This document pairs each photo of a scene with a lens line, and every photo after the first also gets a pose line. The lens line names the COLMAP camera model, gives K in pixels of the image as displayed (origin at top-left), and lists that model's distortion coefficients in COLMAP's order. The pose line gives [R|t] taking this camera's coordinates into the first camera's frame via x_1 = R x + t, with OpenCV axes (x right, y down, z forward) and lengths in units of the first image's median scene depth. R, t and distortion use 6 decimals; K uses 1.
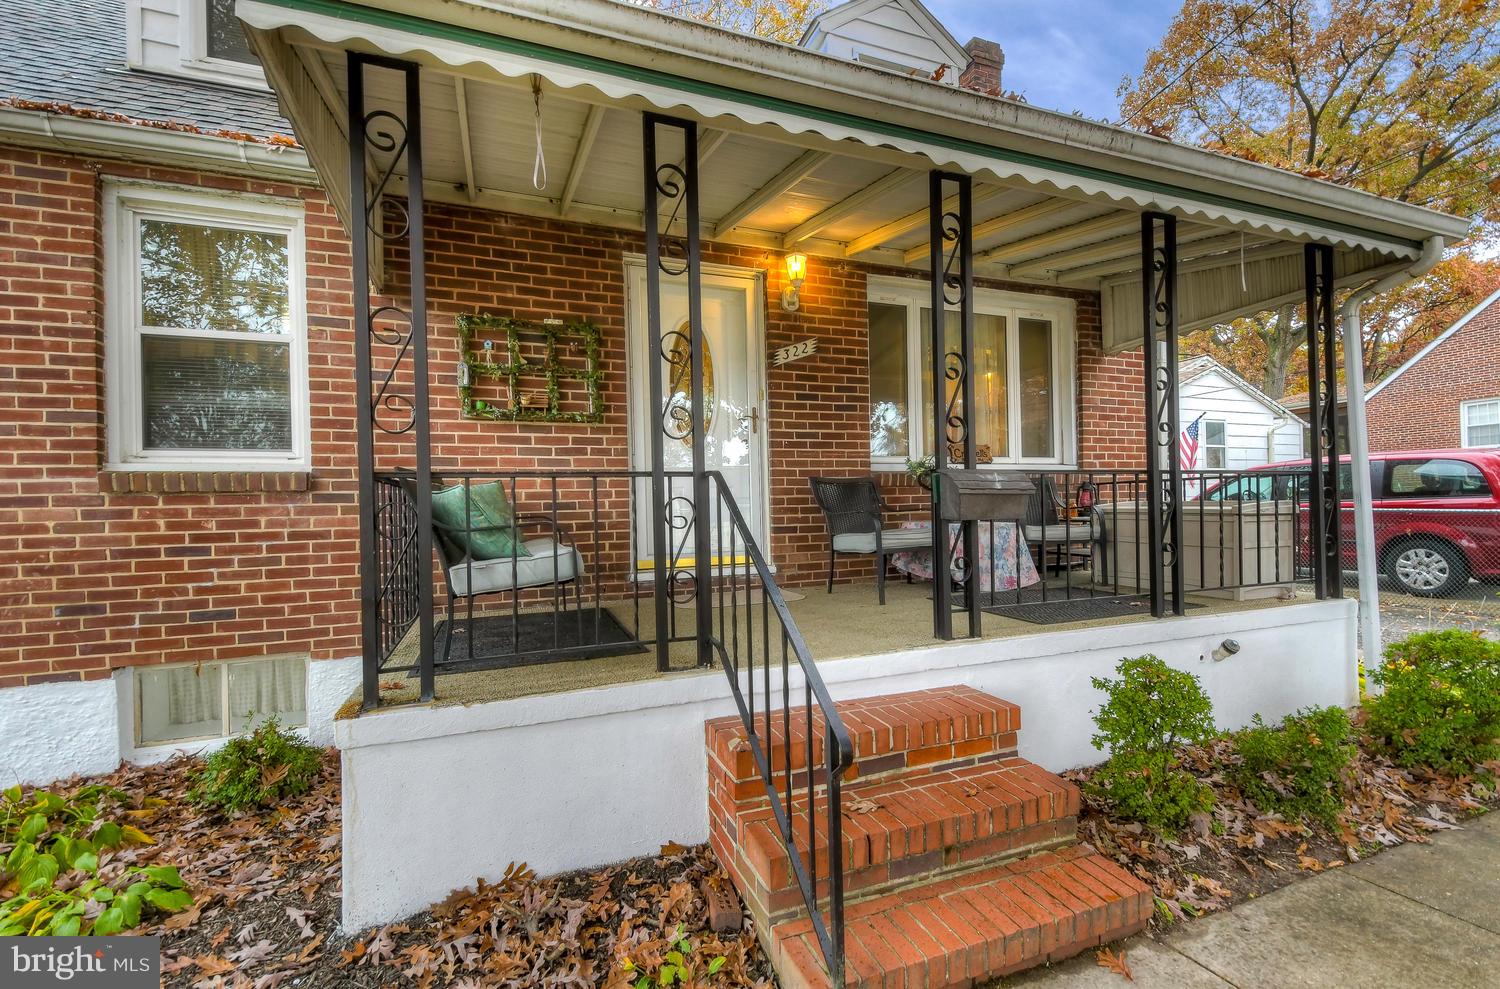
lens RADIAL K [[649.9, 0, 744.2], [0, 649.9, 512.7], [0, 0, 1]] dist [0.019906, -0.000244]
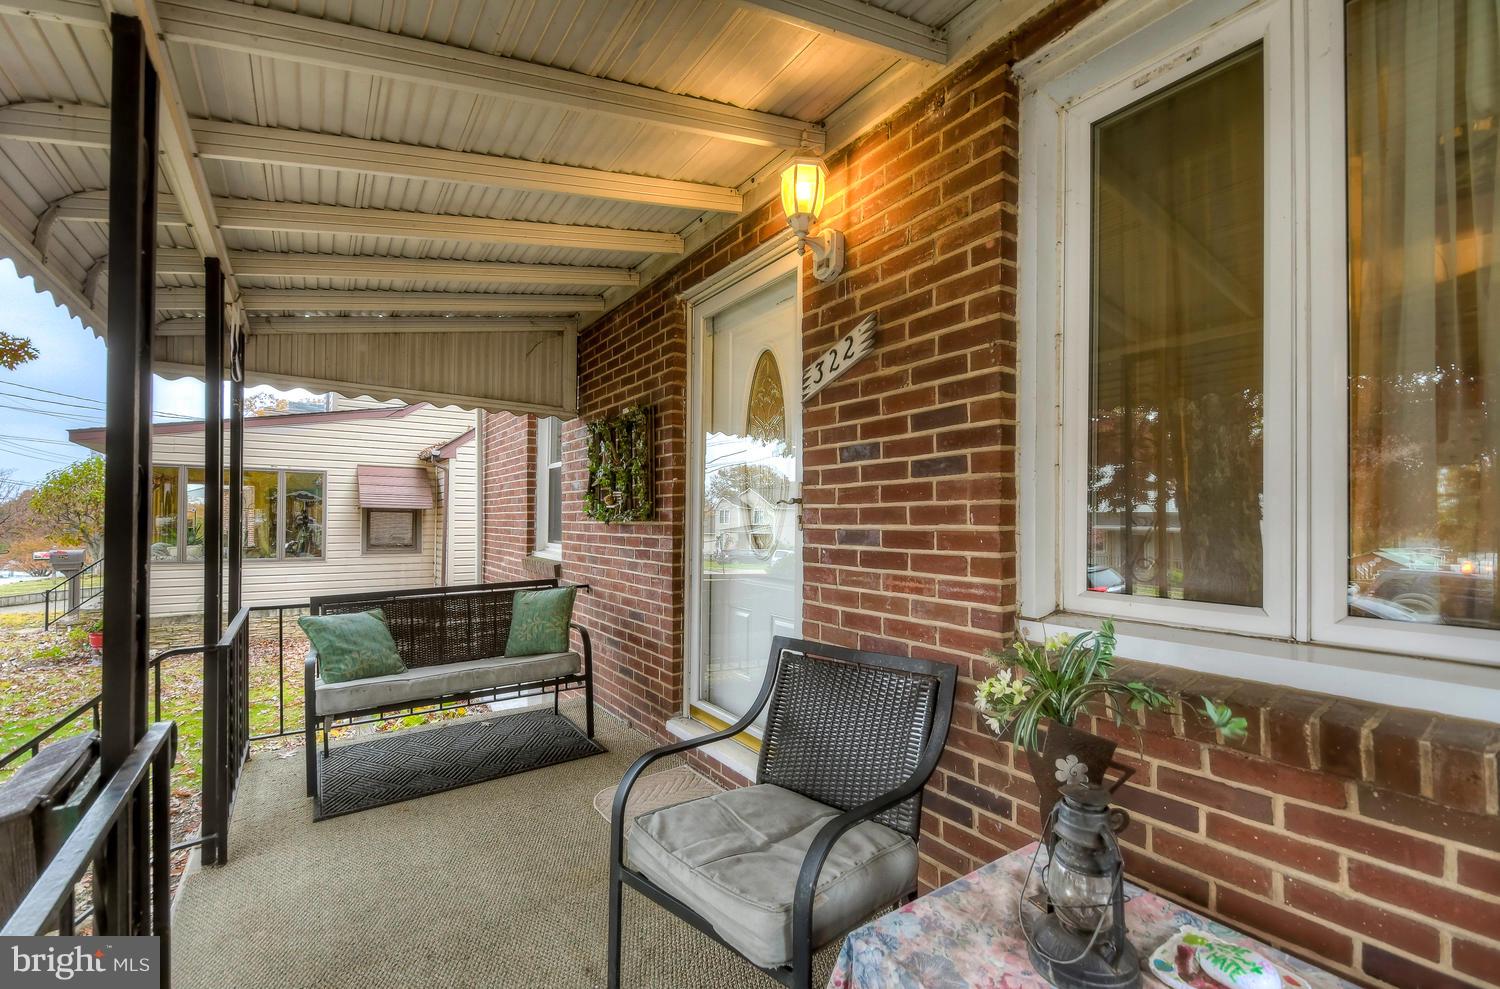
lens RADIAL K [[649.9, 0, 744.2], [0, 649.9, 512.7], [0, 0, 1]] dist [0.019906, -0.000244]
pose [[0.206246, 0.013979, -0.978400, 0.545110], [-0.014120, 0.999836, 0.011308, -0.146012], [0.978398, 0.011483, 0.206410, 0.865099]]
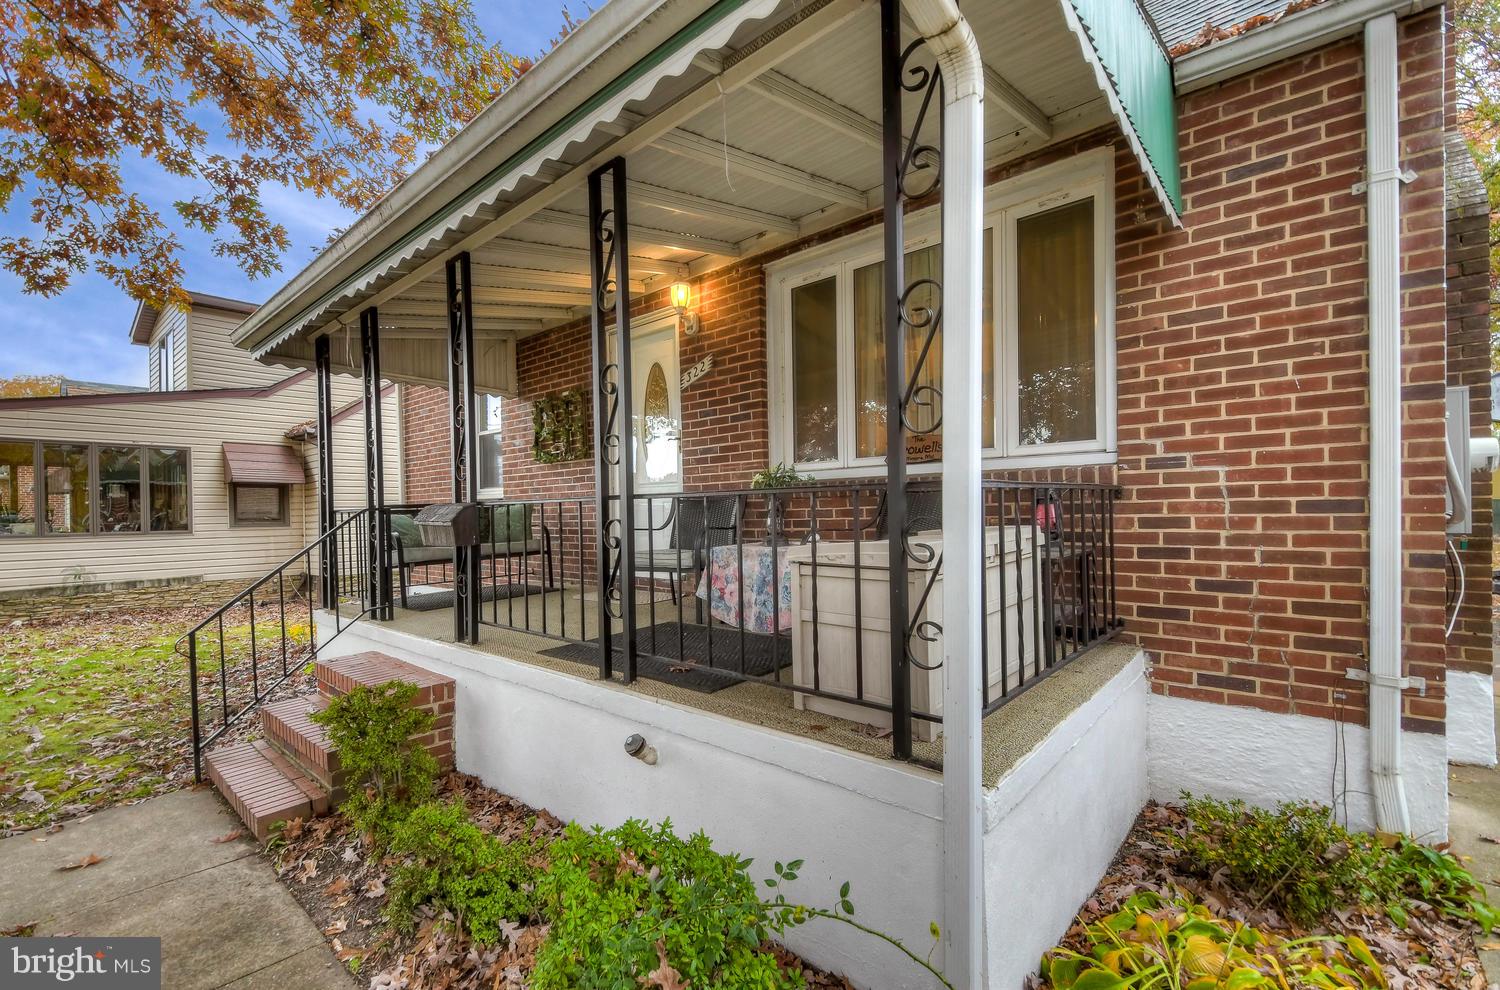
lens RADIAL K [[649.9, 0, 744.2], [0, 649.9, 513.2], [0, 0, 1]] dist [0.019906, -0.000244]
pose [[0.445133, 0.020466, -0.895231, 1.087846], [0.005268, 0.999662, 0.025473, -0.048186], [0.895449, -0.016055, 0.444874, 0.617957]]
